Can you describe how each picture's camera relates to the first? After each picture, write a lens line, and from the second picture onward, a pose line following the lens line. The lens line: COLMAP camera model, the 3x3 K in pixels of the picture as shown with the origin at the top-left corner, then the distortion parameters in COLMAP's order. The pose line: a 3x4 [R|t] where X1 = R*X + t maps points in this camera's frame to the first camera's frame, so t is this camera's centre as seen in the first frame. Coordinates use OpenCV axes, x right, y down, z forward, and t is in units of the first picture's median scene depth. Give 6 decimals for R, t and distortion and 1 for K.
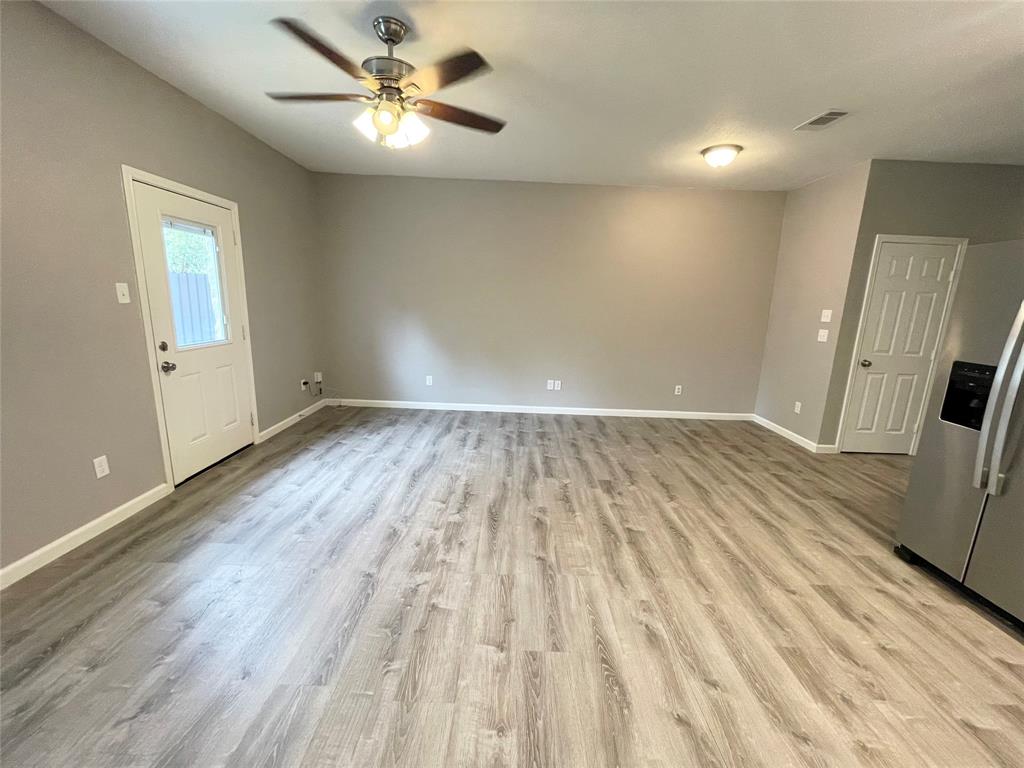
lens RADIAL K [[414.2, 0, 513.2], [0, 414.2, 382.5], [0, 0, 1]] dist [-0.002292, -0.000178]
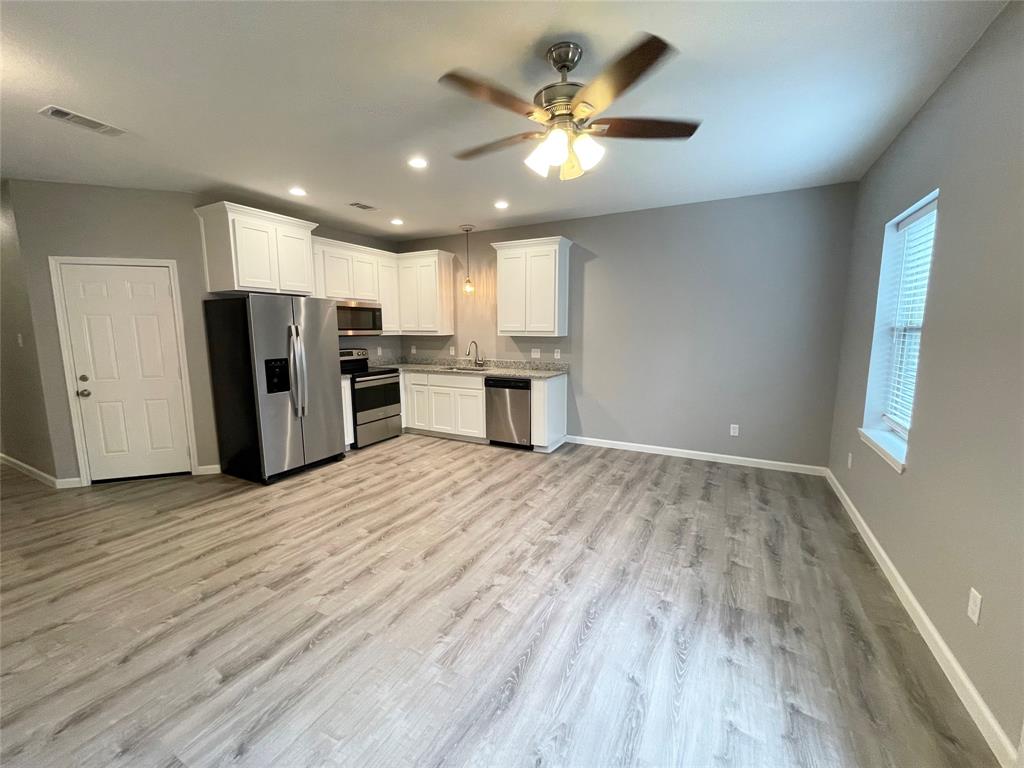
lens RADIAL K [[414.2, 0, 513.2], [0, 414.2, 382.5], [0, 0, 1]] dist [-0.002292, -0.000178]
pose [[-0.883149, -0.093861, 0.459606, -0.527965], [0.065943, 0.945207, 0.319742, -0.355280], [-0.464434, 0.312687, -0.828570, 1.568169]]
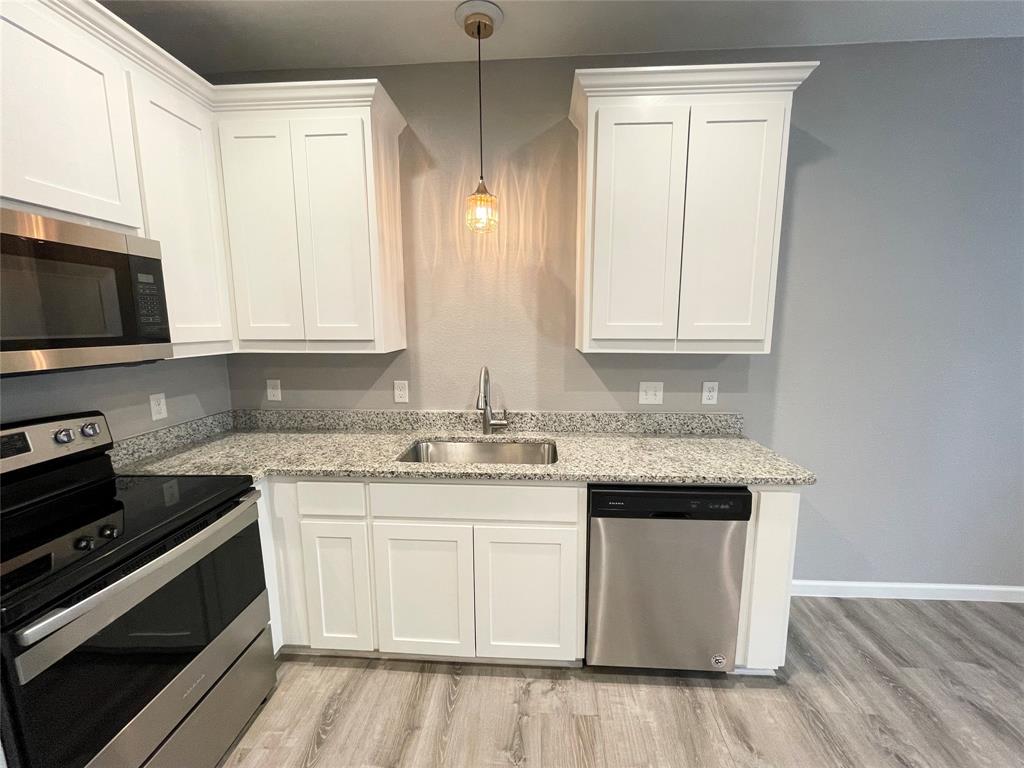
lens RADIAL K [[414.2, 0, 513.2], [0, 414.2, 382.5], [0, 0, 1]] dist [-0.002292, -0.000178]
pose [[-0.997494, -0.039228, 0.058885, 0.506747], [-0.016899, 0.940236, 0.340104, -0.135288], [-0.068707, 0.338257, -0.938542, 0.606555]]
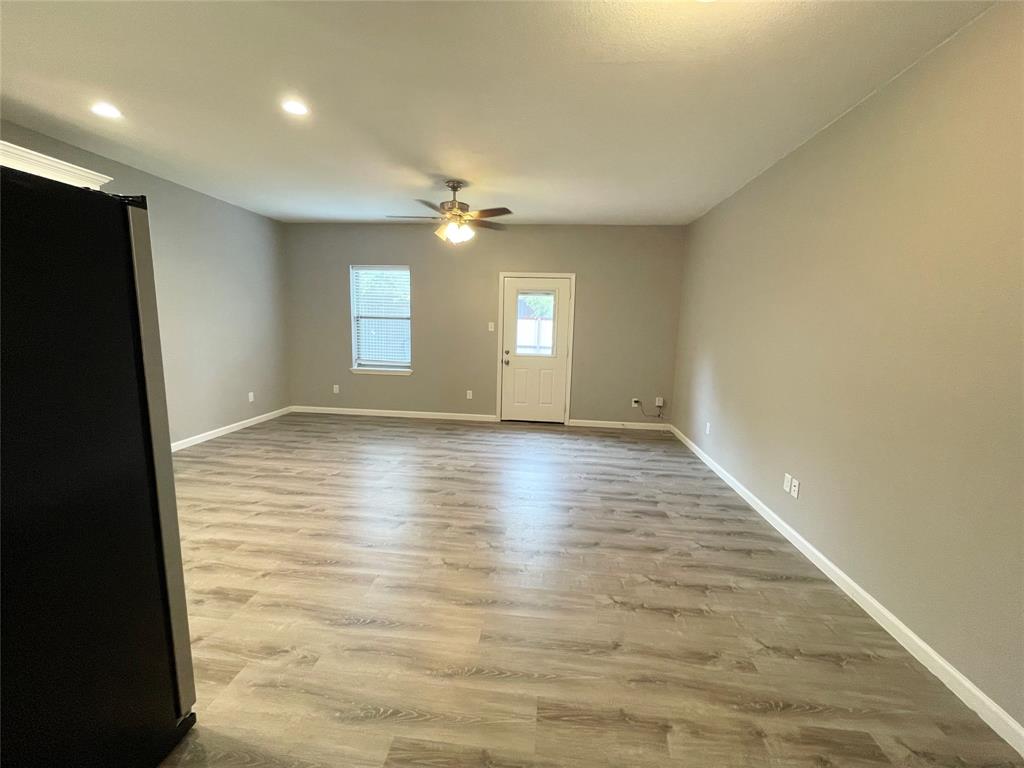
lens RADIAL K [[414.2, 0, 513.2], [0, 414.2, 382.5], [0, 0, 1]] dist [-0.002292, -0.000178]
pose [[-0.093032, 0.105069, -0.990104, 1.267232], [-0.228449, 0.965635, 0.123938, -0.209092], [0.969101, 0.237719, -0.065832, 1.223967]]
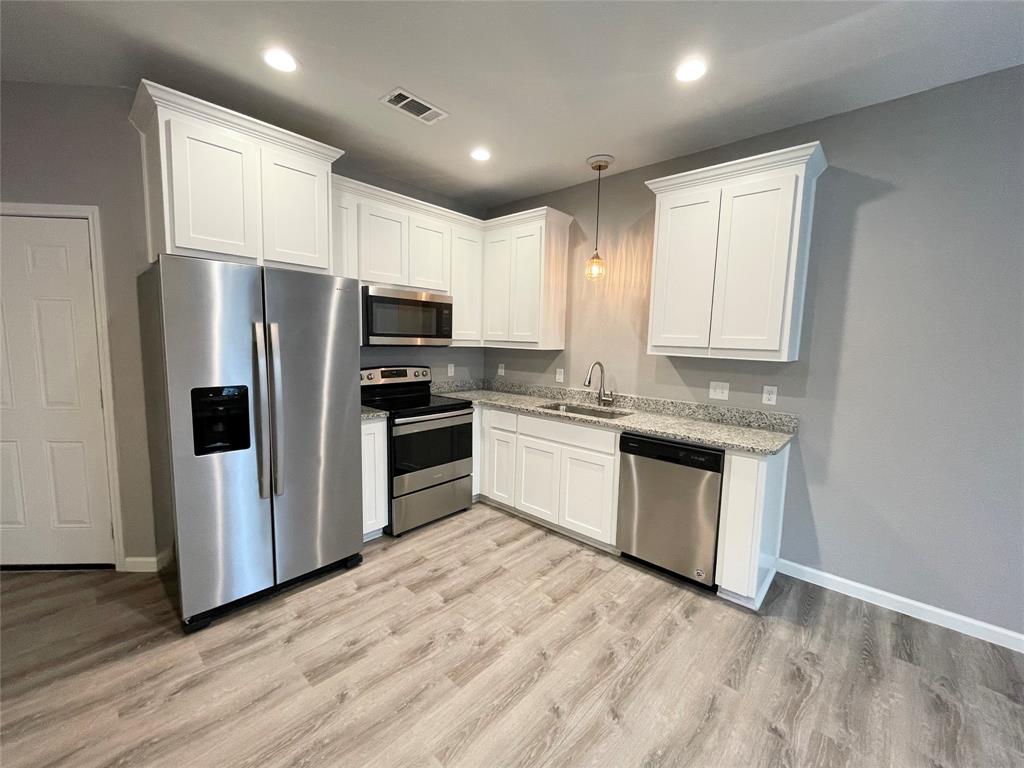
lens RADIAL K [[414.2, 0, 513.2], [0, 414.2, 382.5], [0, 0, 1]] dist [-0.002292, -0.000178]
pose [[-0.740532, -0.124164, 0.660452, -0.007784], [0.082755, 0.958454, 0.272978, -0.194968], [-0.666907, 0.256805, -0.699490, 0.909408]]
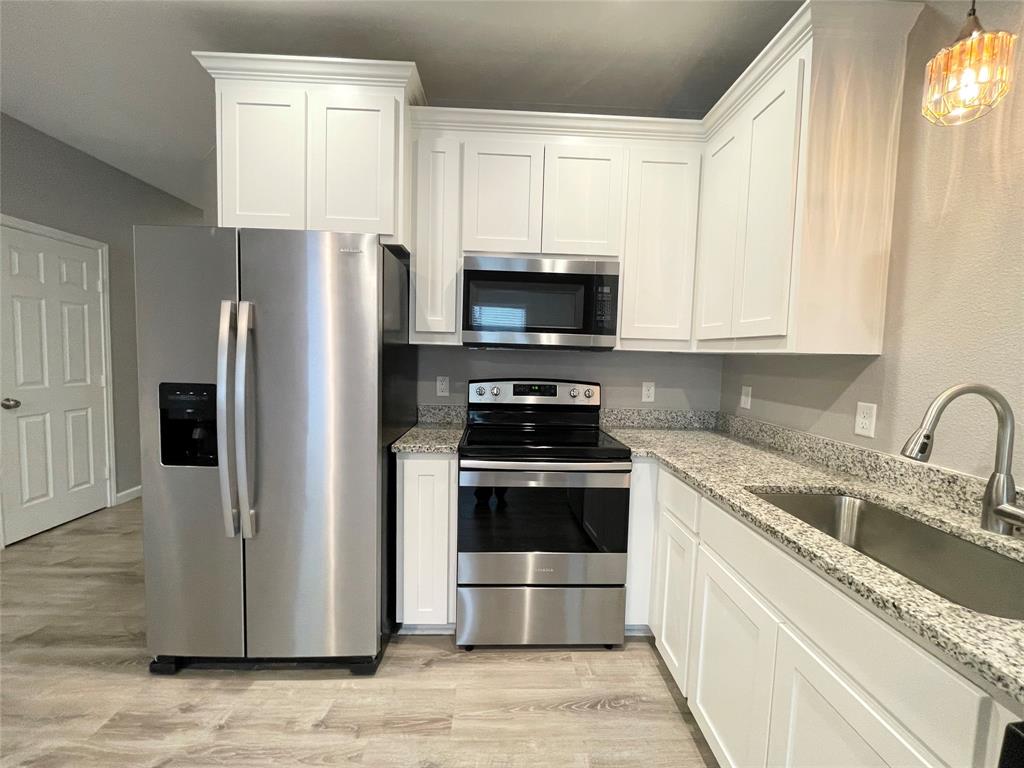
lens RADIAL K [[414.2, 0, 513.2], [0, 414.2, 382.5], [0, 0, 1]] dist [-0.002292, -0.000178]
pose [[-0.035603, -0.103080, 0.994036, 0.254622], [0.170065, 0.979533, 0.107668, -0.020421], [-0.984789, 0.172884, -0.017344, 0.315459]]
